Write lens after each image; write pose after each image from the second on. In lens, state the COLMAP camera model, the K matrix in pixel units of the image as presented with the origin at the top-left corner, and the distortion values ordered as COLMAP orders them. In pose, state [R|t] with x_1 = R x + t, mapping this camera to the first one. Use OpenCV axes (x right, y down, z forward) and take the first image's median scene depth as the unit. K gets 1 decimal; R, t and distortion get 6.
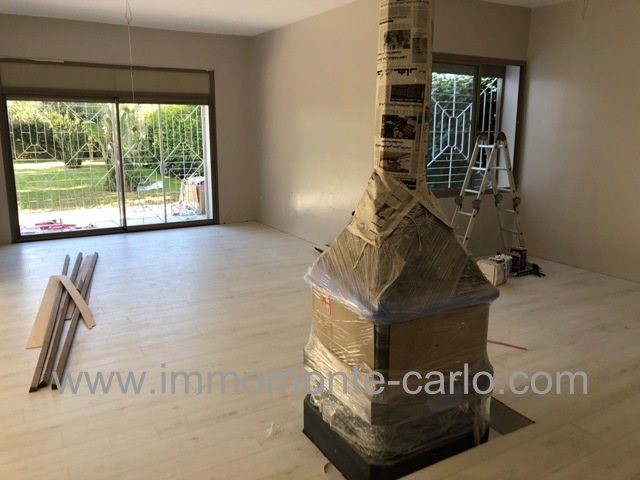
lens RADIAL K [[530.9, 0, 319.7], [0, 530.9, 239.8], [0, 0, 1]] dist [0.002887, 0.001194]
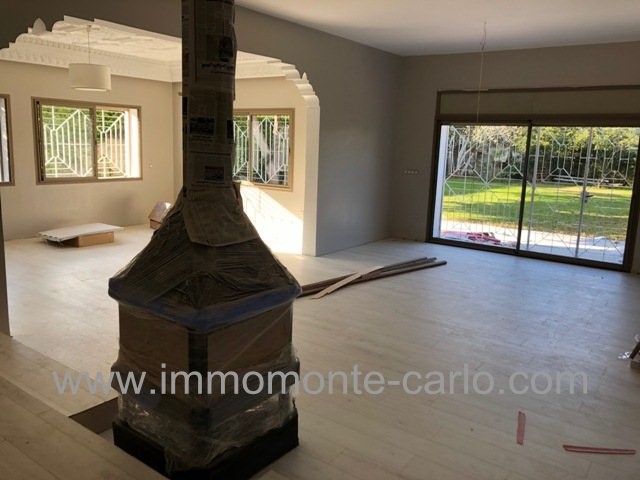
lens RADIAL K [[530.9, 0, 319.8], [0, 530.9, 239.5], [0, 0, 1]] dist [0.002887, 0.001194]
pose [[0.368693, 0.174728, -0.912982, 0.439035], [-0.222815, 0.970153, 0.095690, -0.060761], [0.902451, 0.168146, 0.396621, 0.296069]]
